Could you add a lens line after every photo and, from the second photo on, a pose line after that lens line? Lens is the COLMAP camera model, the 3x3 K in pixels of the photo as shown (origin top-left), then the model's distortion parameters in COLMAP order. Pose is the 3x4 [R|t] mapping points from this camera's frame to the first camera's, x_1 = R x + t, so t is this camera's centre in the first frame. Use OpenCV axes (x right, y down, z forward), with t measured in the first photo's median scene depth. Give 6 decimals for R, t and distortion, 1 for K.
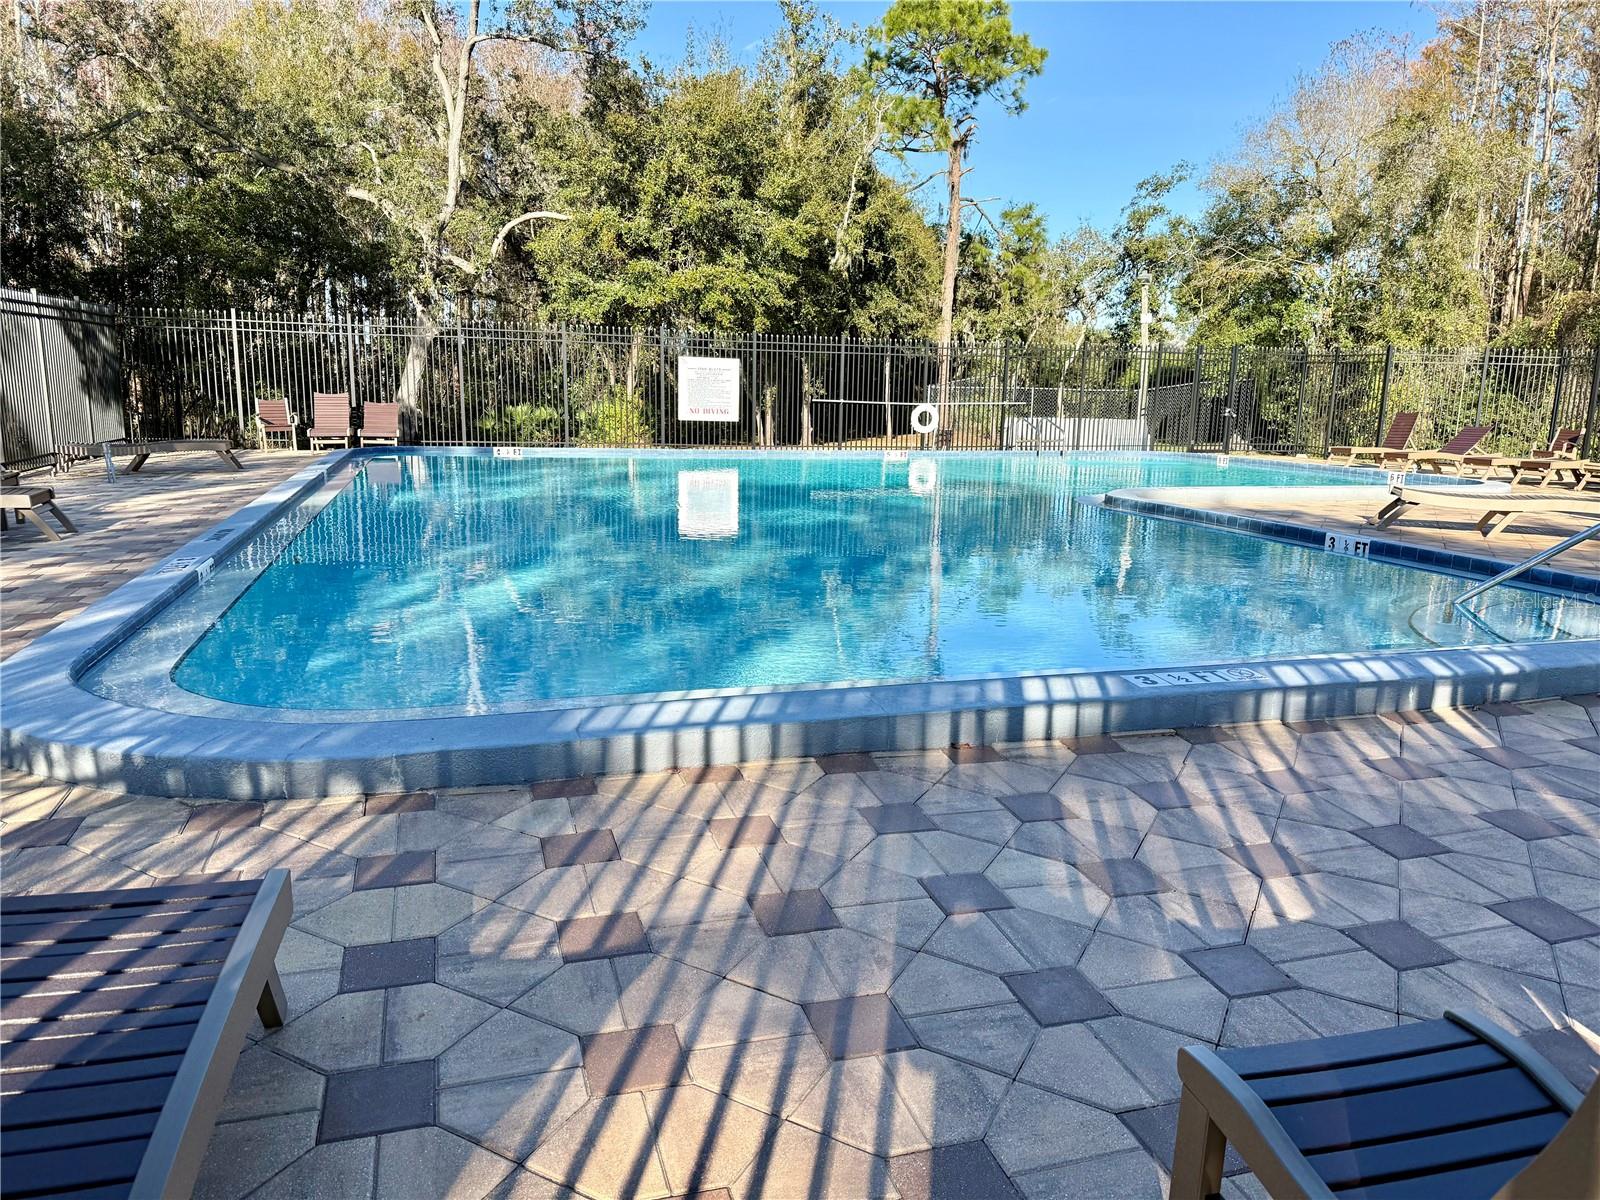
lens RADIAL K [[1100.7, 0, 820.8], [0, 1100.7, 617.9], [0, 0, 1]] dist [0.053507, -0.053210]
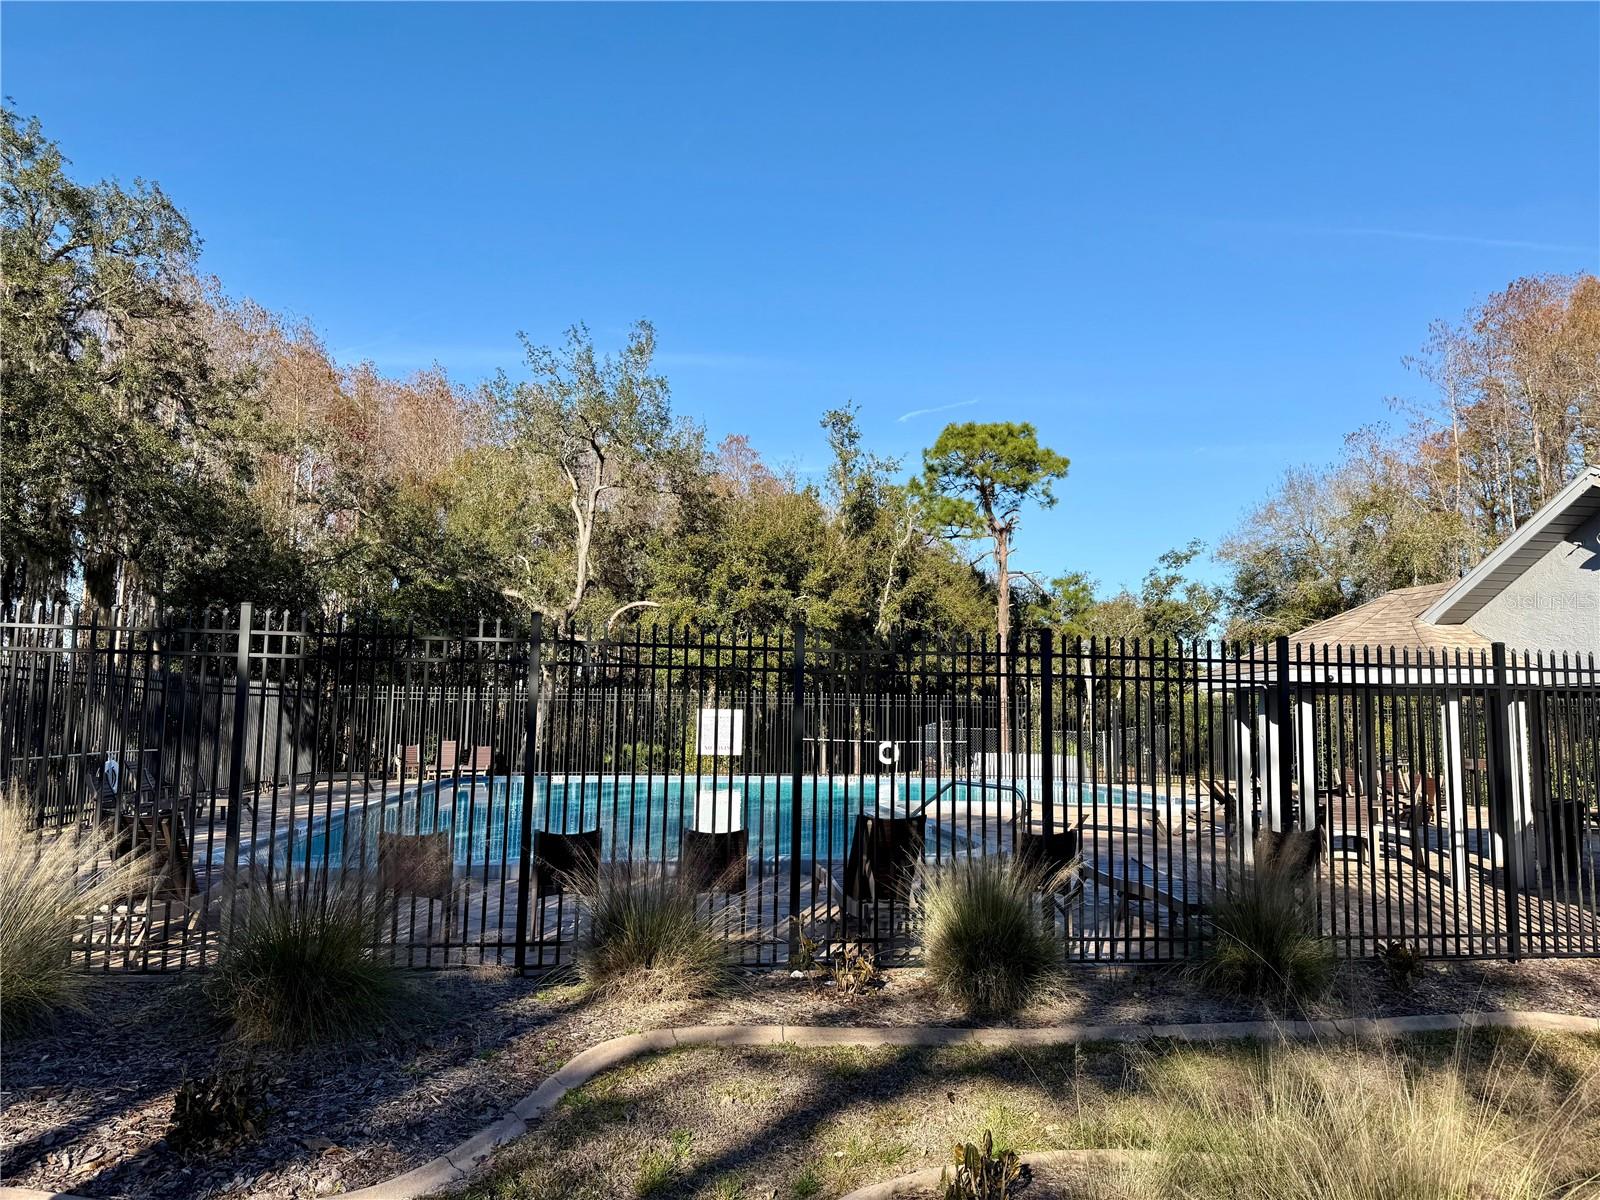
lens RADIAL K [[1100.7, 0, 814.4], [0, 1100.7, 600.7], [0, 0, 1]] dist [0.053507, -0.053210]
pose [[0.988379, -0.022990, -0.150262, 0.149854], [-0.024998, 0.950457, -0.309848, 0.032739], [0.149941, 0.310003, 0.938837, -0.196309]]
